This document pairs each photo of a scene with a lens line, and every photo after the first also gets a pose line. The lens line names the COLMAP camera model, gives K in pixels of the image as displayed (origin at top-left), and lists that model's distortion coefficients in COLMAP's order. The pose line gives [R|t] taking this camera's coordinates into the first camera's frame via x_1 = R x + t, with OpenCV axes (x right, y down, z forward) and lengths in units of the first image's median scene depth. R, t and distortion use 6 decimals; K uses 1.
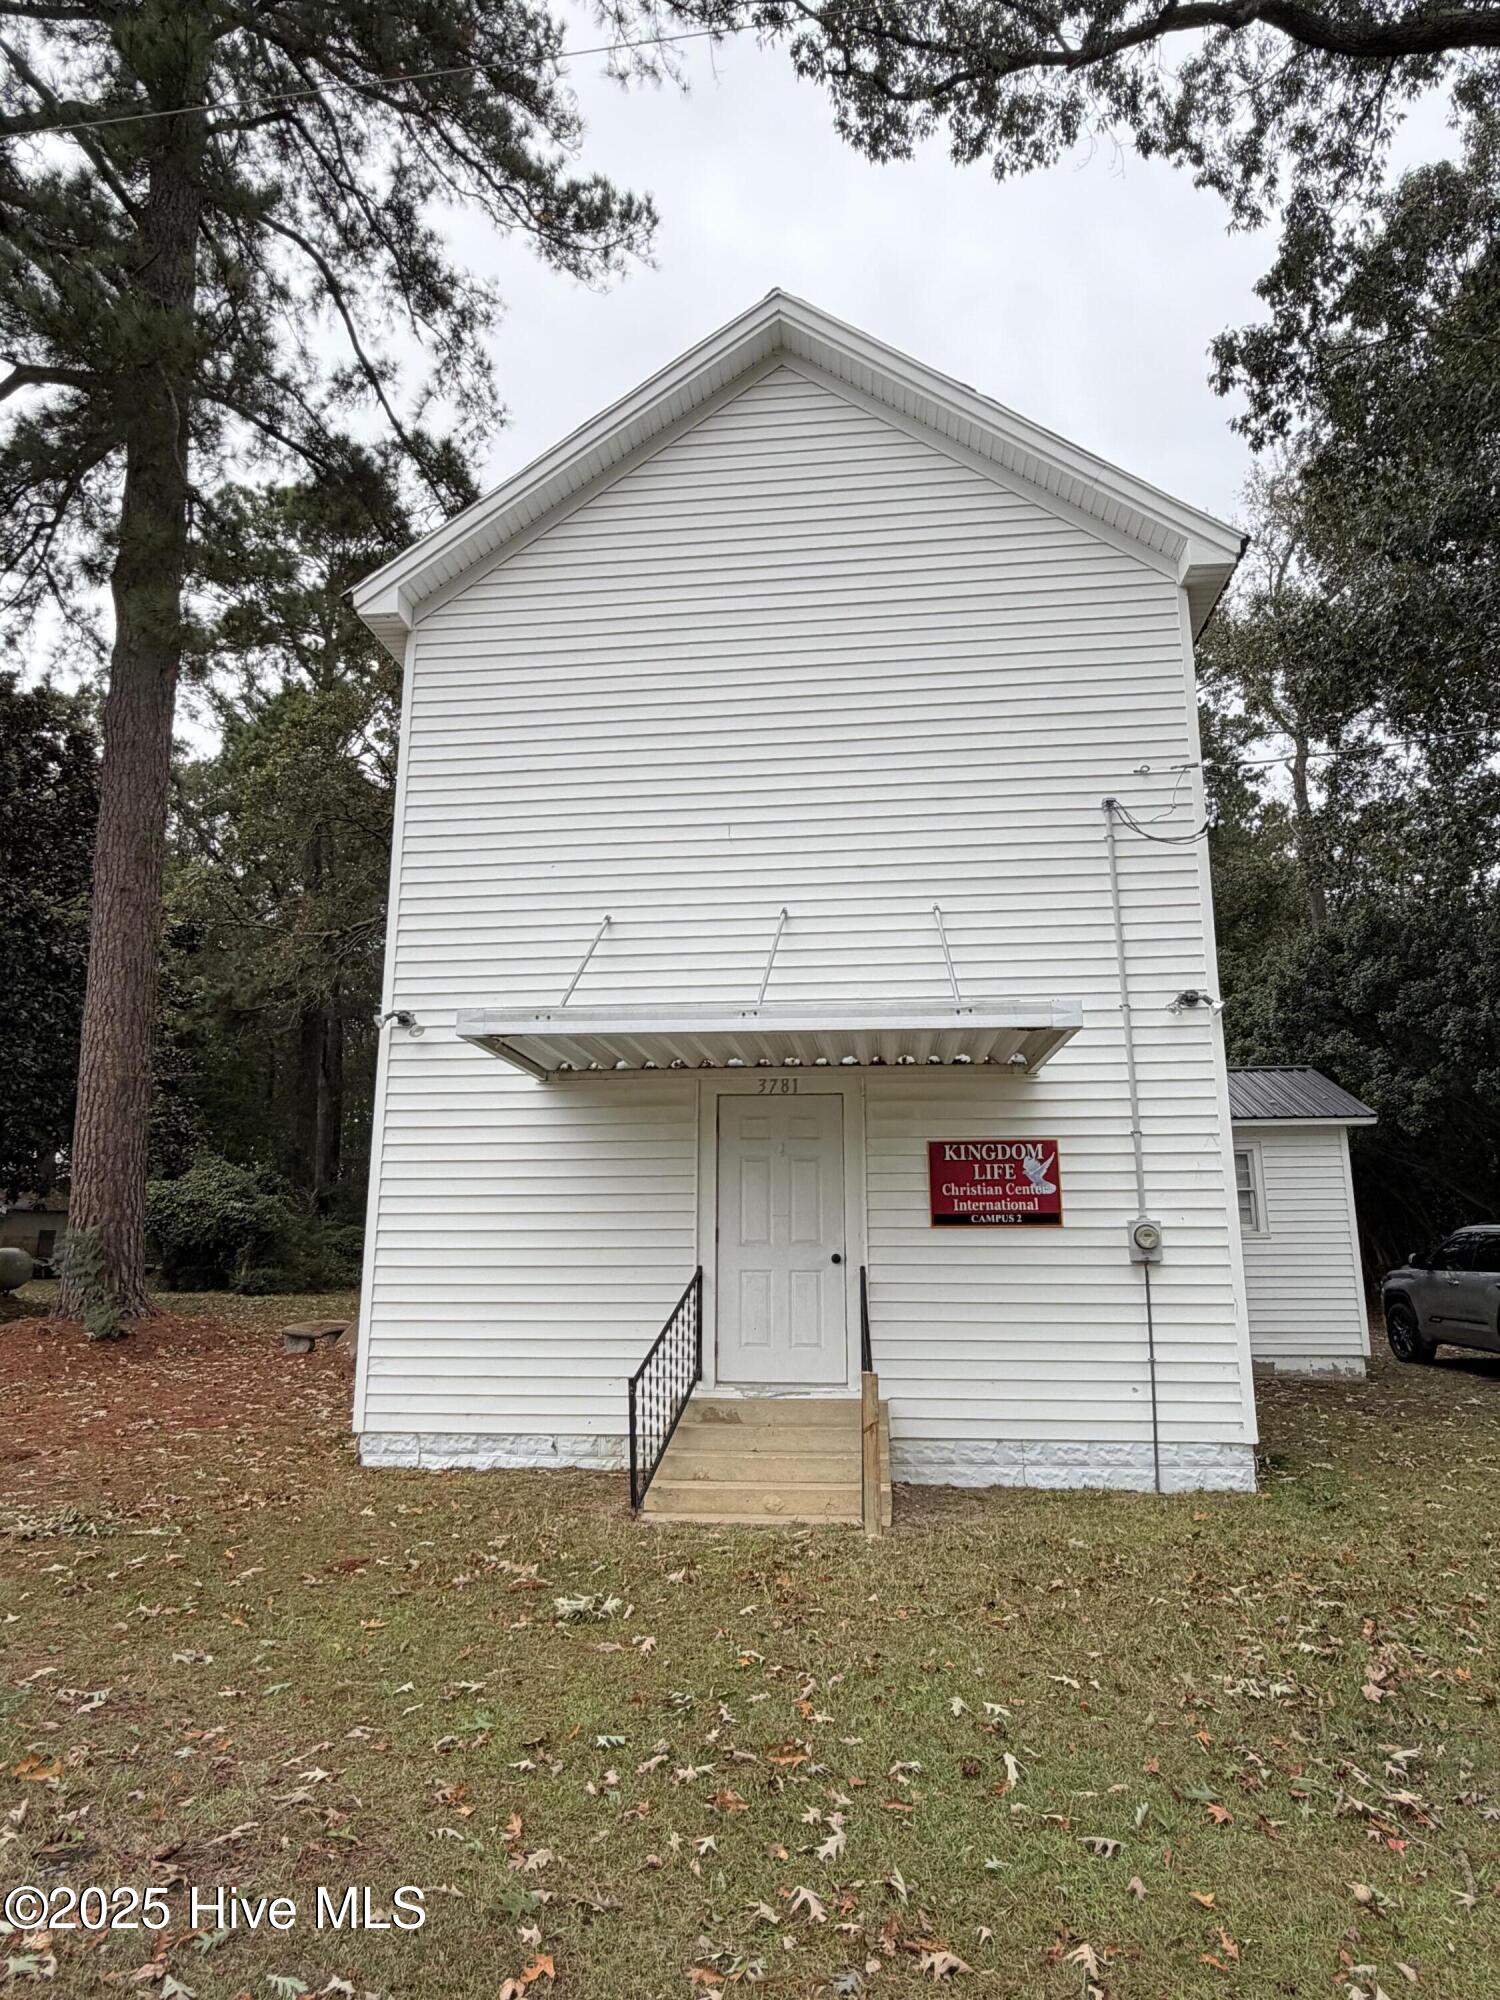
lens RADIAL K [[1168.4, 0, 749.1], [0, 1168.4, 999.1], [0, 0, 1]] dist [0.003822, 0.001414]
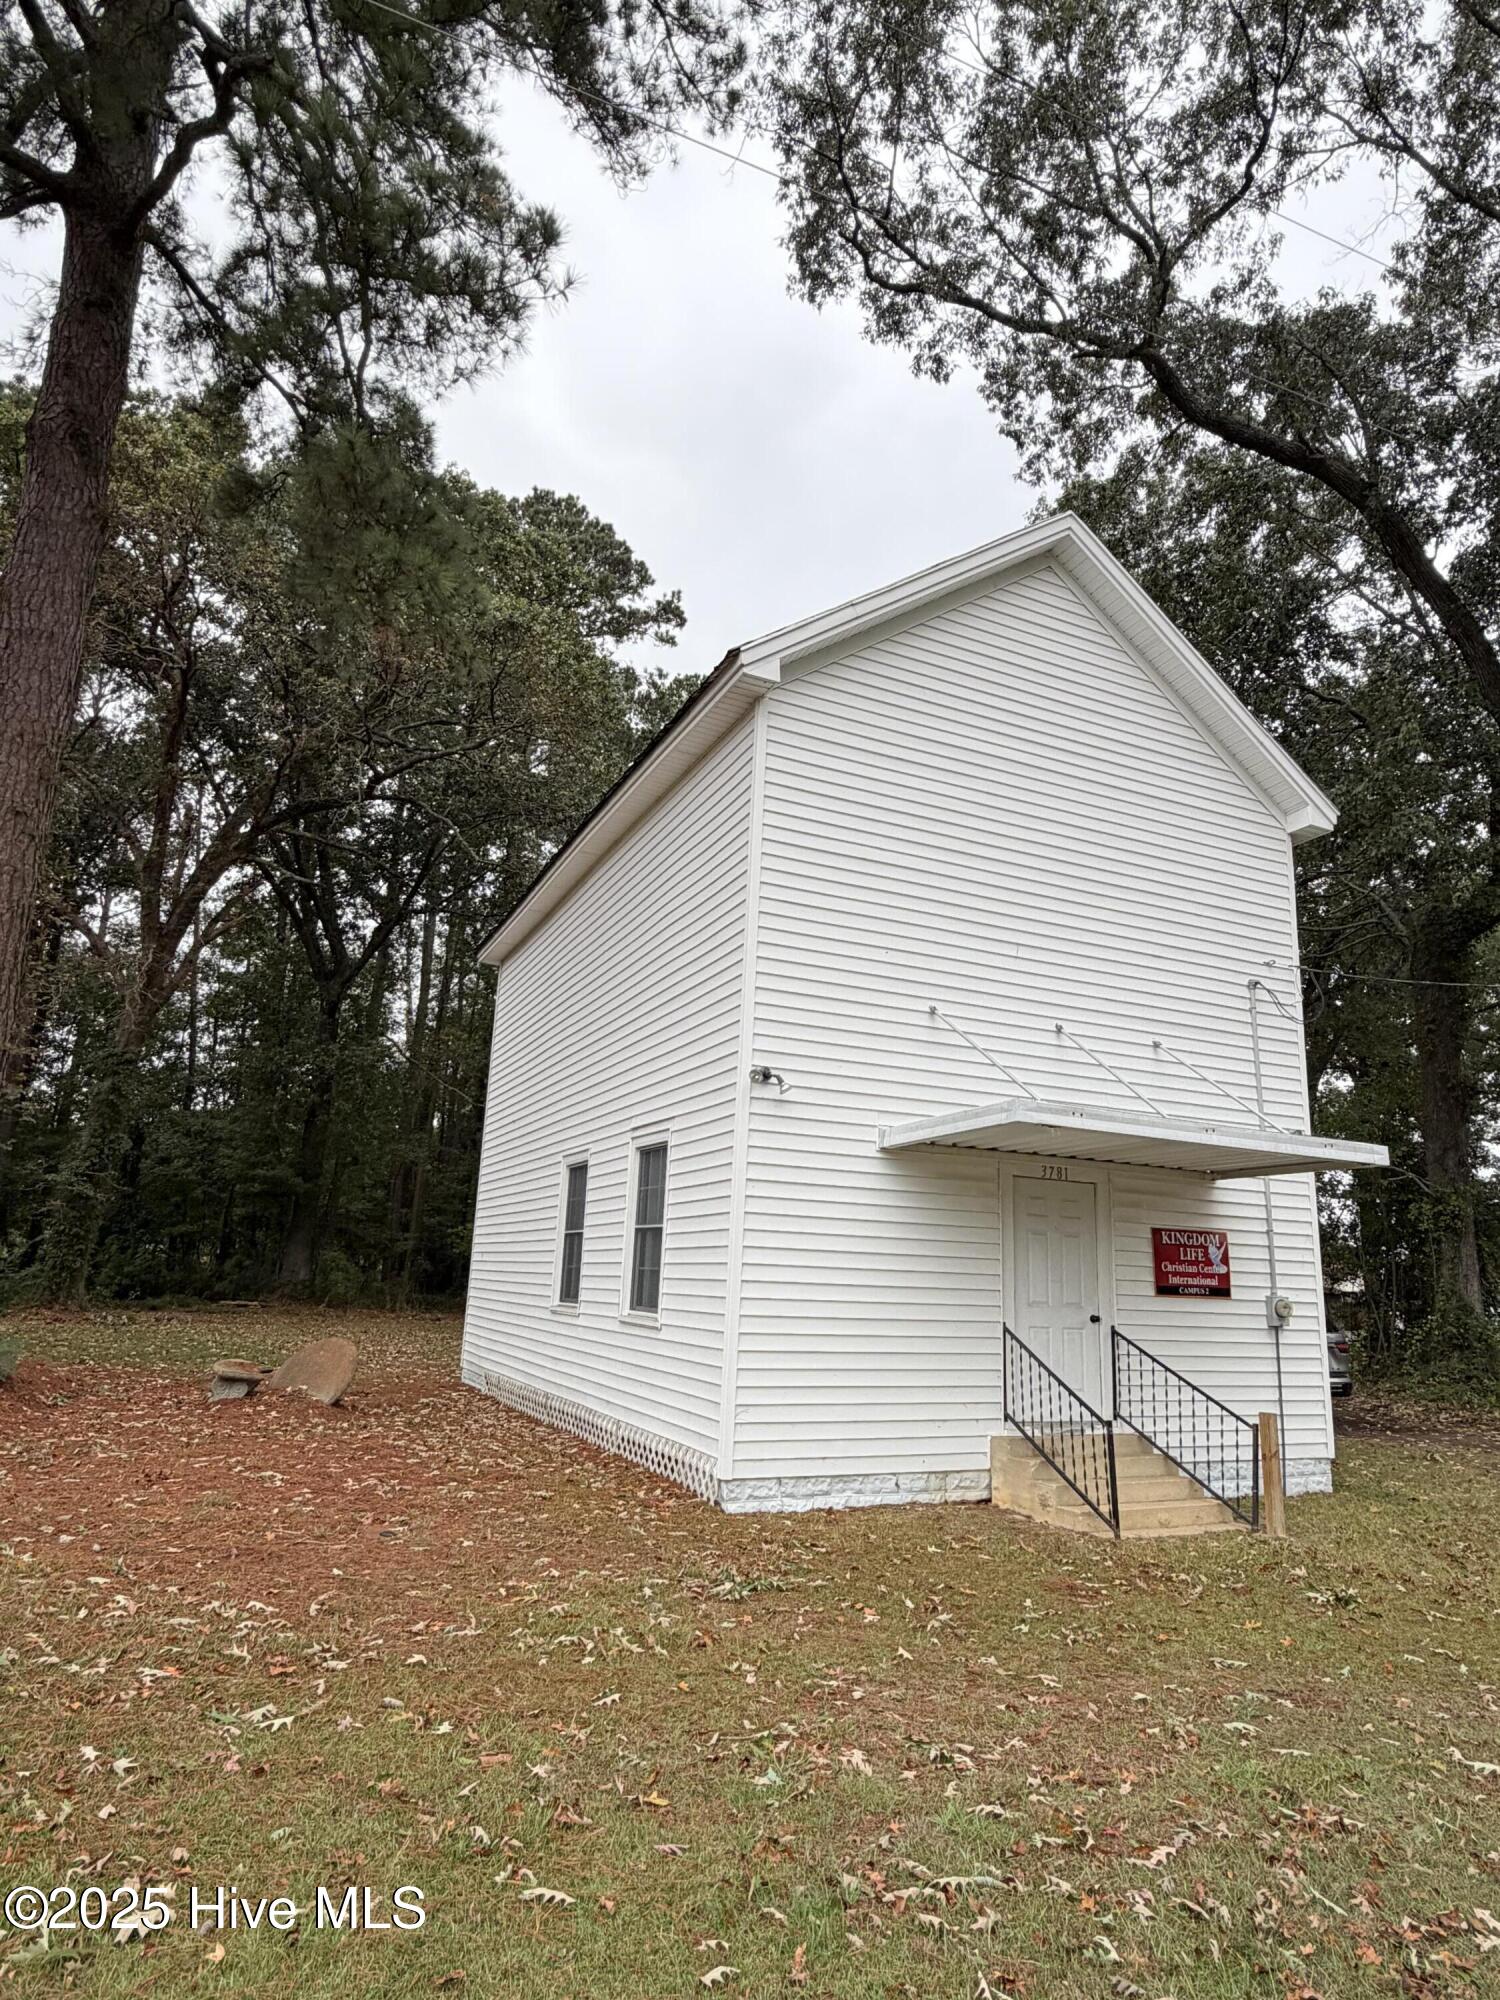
lens RADIAL K [[1168.4, 0, 742.8], [0, 1168.4, 1008.9], [0, 0, 1]] dist [0.003822, 0.001414]
pose [[0.859267, 0.150270, 0.488957, -0.893591], [-0.142636, 0.988351, -0.053088, 0.018398], [-0.491238, -0.024126, 0.870691, 0.121308]]
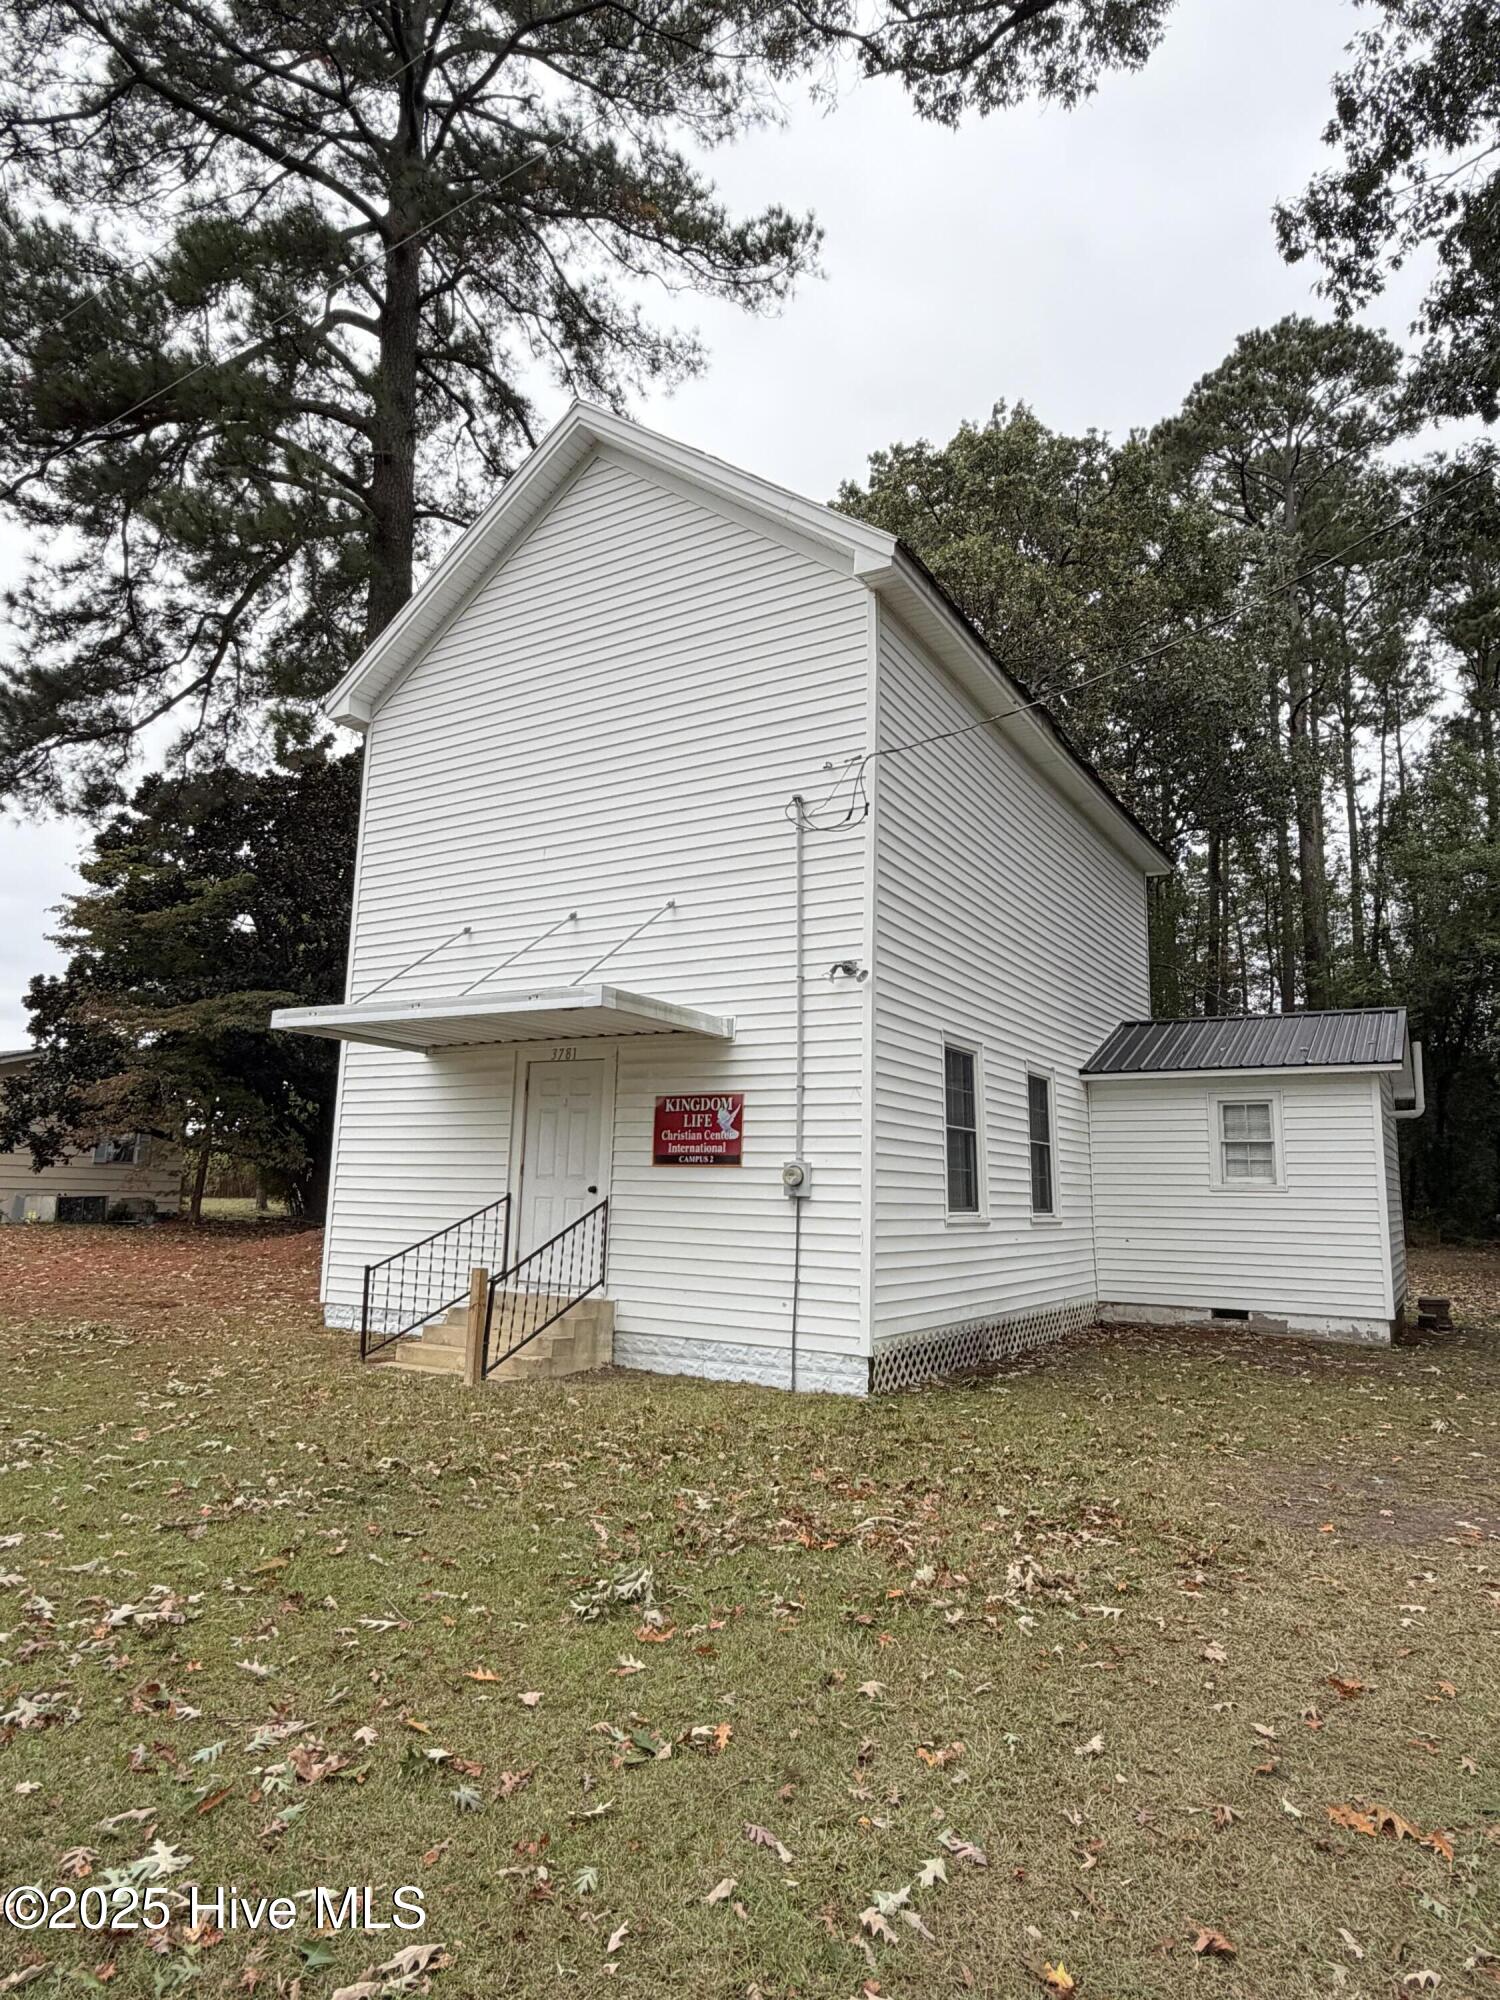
lens RADIAL K [[1168.4, 0, 747.7], [0, 1168.4, 994.1], [0, 0, 1]] dist [0.003822, 0.001414]
pose [[0.907009, -0.046704, -0.418514, 0.766883], [0.061184, 0.997901, 0.021239, -0.005194], [0.416644, -0.044870, 0.907962, -0.067629]]
